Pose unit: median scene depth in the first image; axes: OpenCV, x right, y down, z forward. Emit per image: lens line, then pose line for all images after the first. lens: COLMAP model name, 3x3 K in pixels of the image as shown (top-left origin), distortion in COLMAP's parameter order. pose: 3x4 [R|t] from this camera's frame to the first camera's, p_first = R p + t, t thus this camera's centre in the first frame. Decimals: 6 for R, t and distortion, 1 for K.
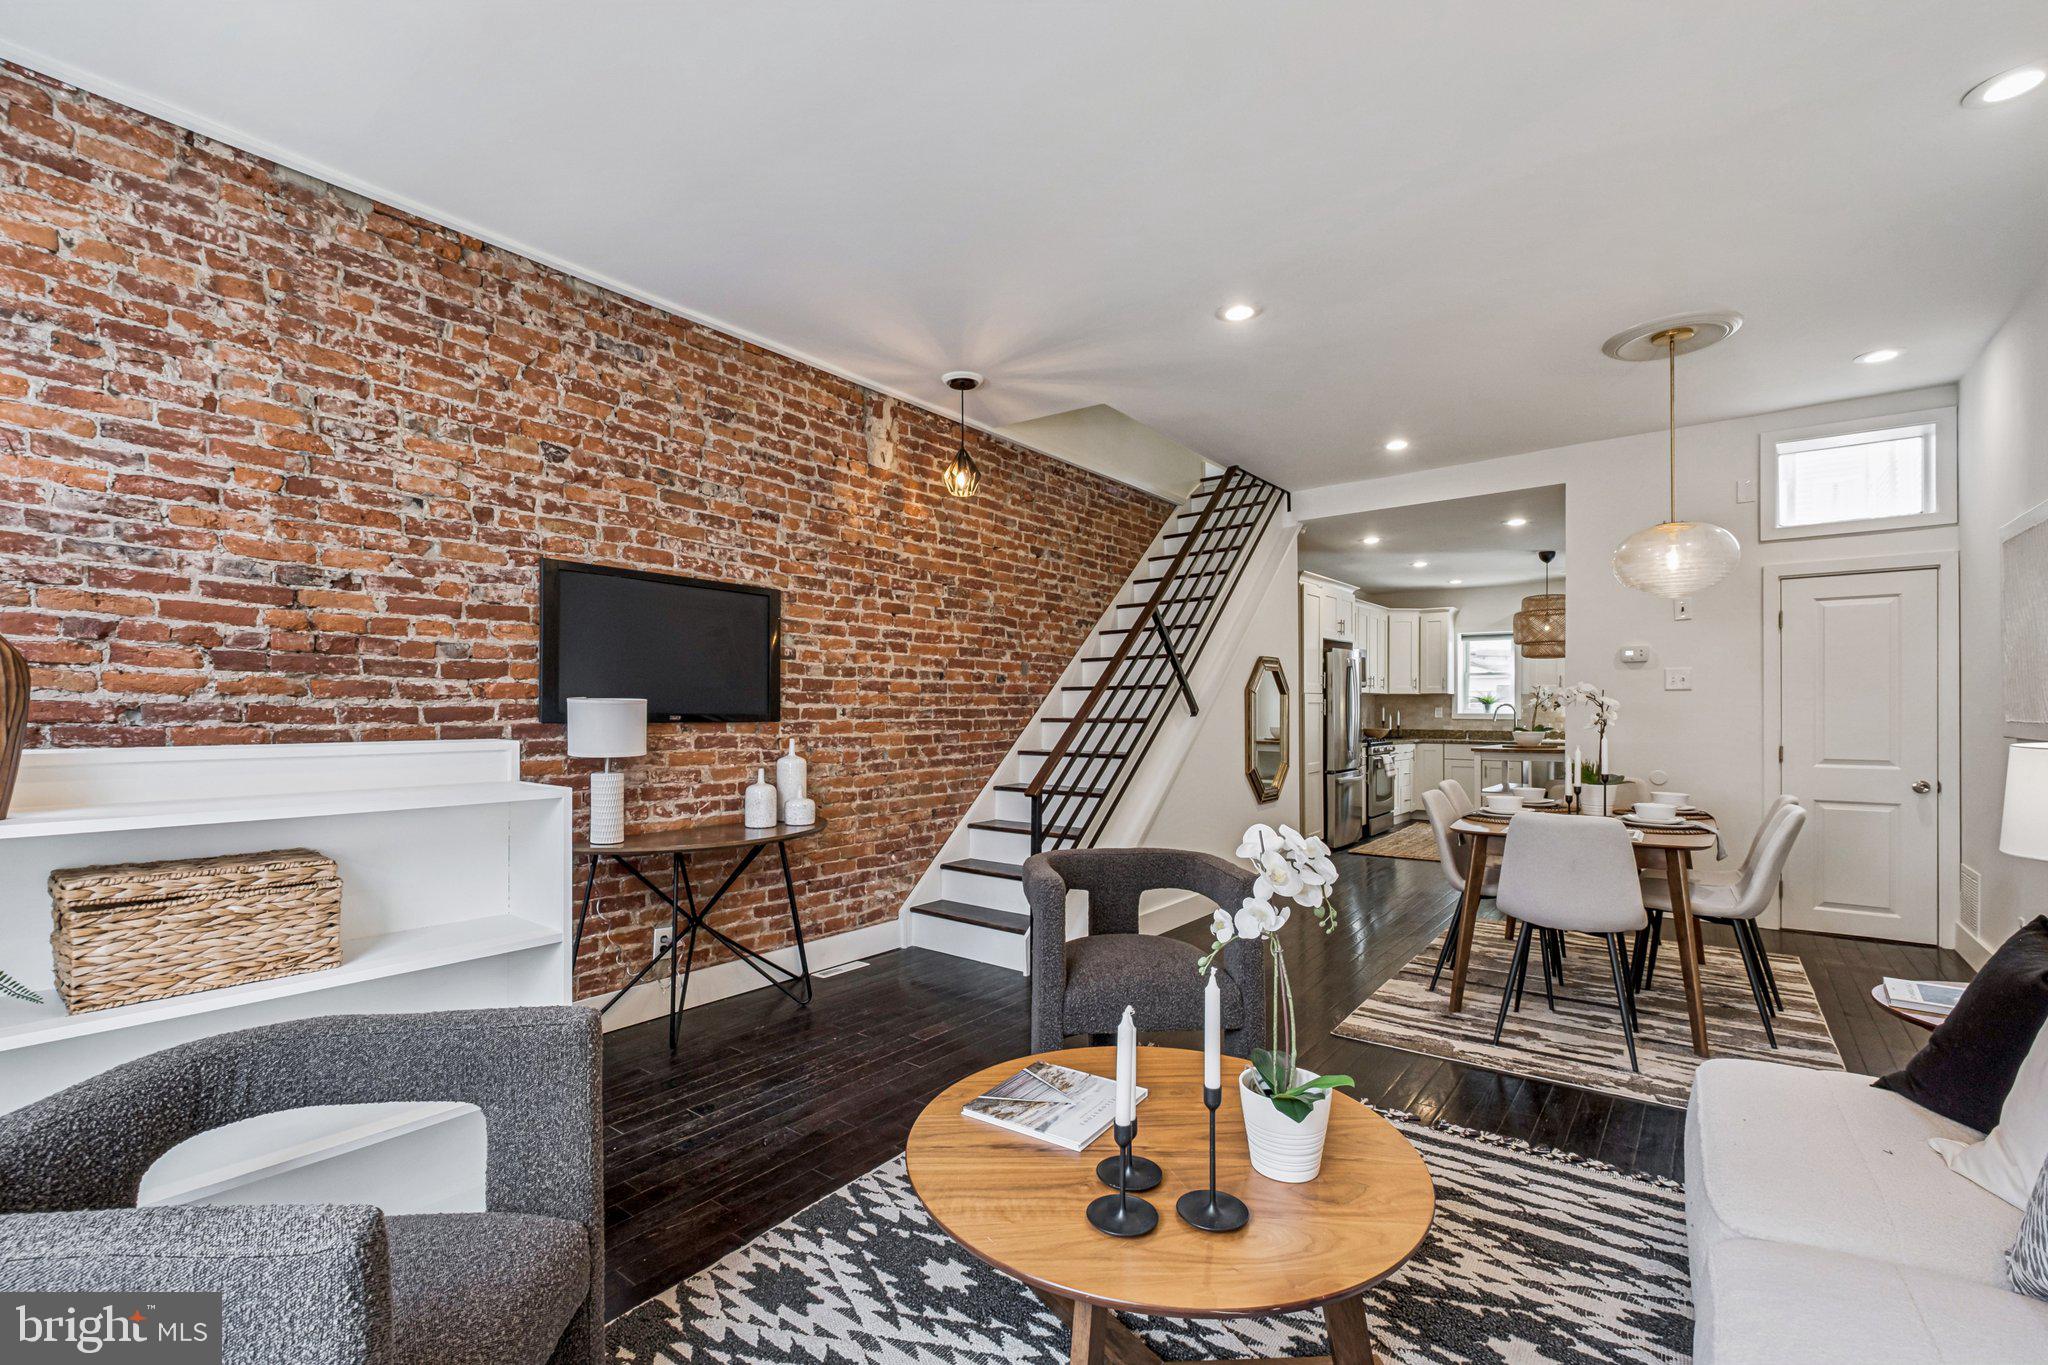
lens RADIAL K [[906.2, 0, 999.7], [0, 906.2, 706.0], [0, 0, 1]] dist [-0.000241, -0.000044]
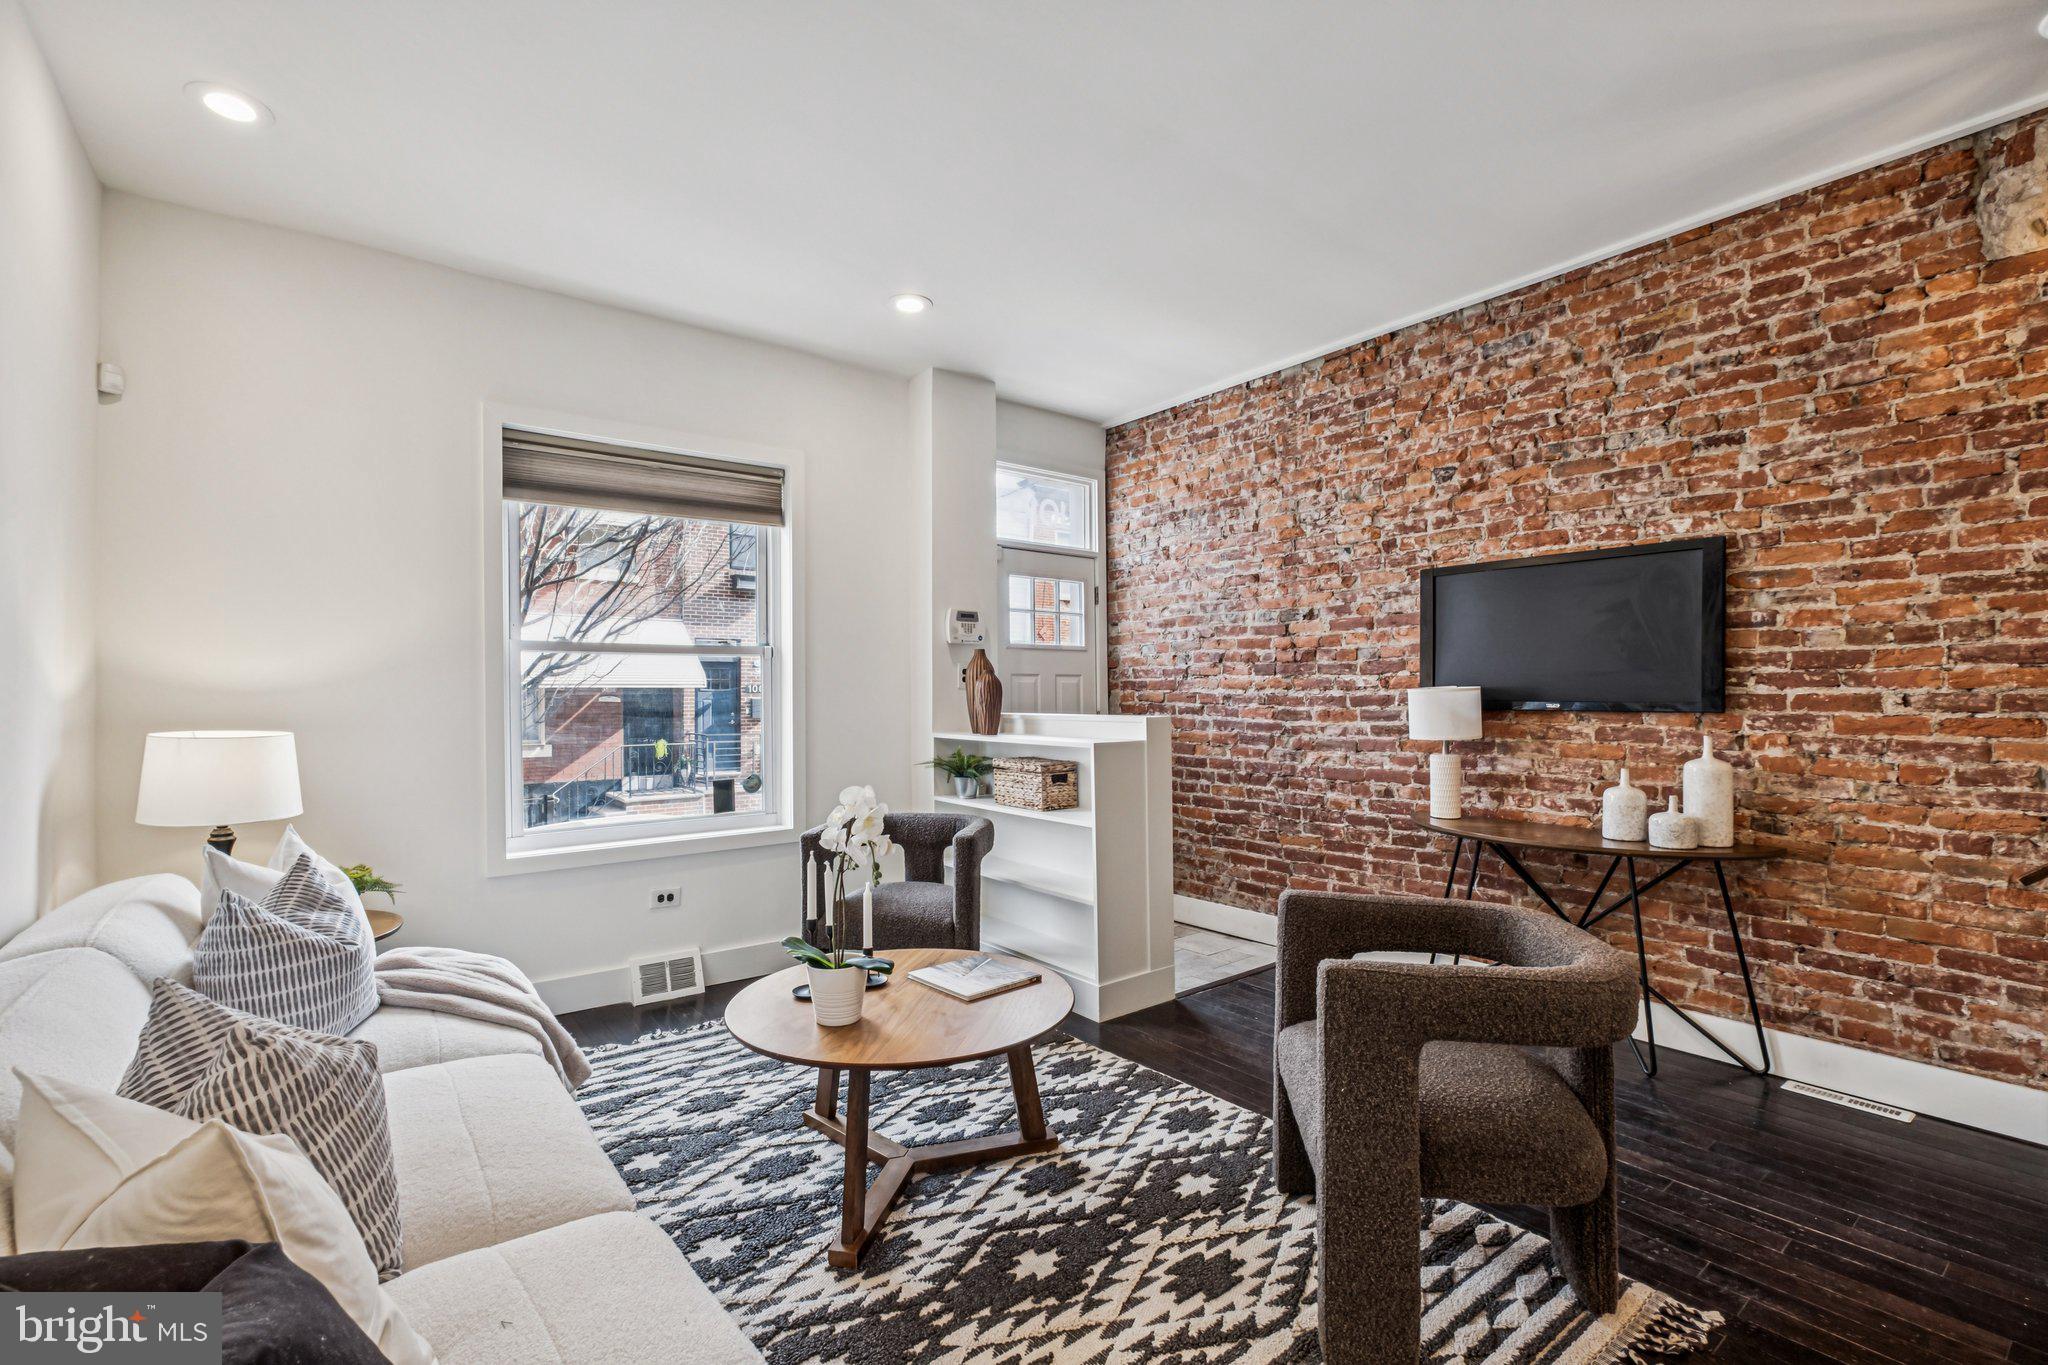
lens RADIAL K [[907.5, 0, 1015.0], [0, 907.5, 696.7], [0, 0, 1]] dist [-0.004060, -0.000879]
pose [[-0.247922, -0.000062, -0.968780, 0.707773], [0.007060, 0.999973, -0.001871, 0.001395], [0.968754, -0.007303, -0.247915, 0.704437]]
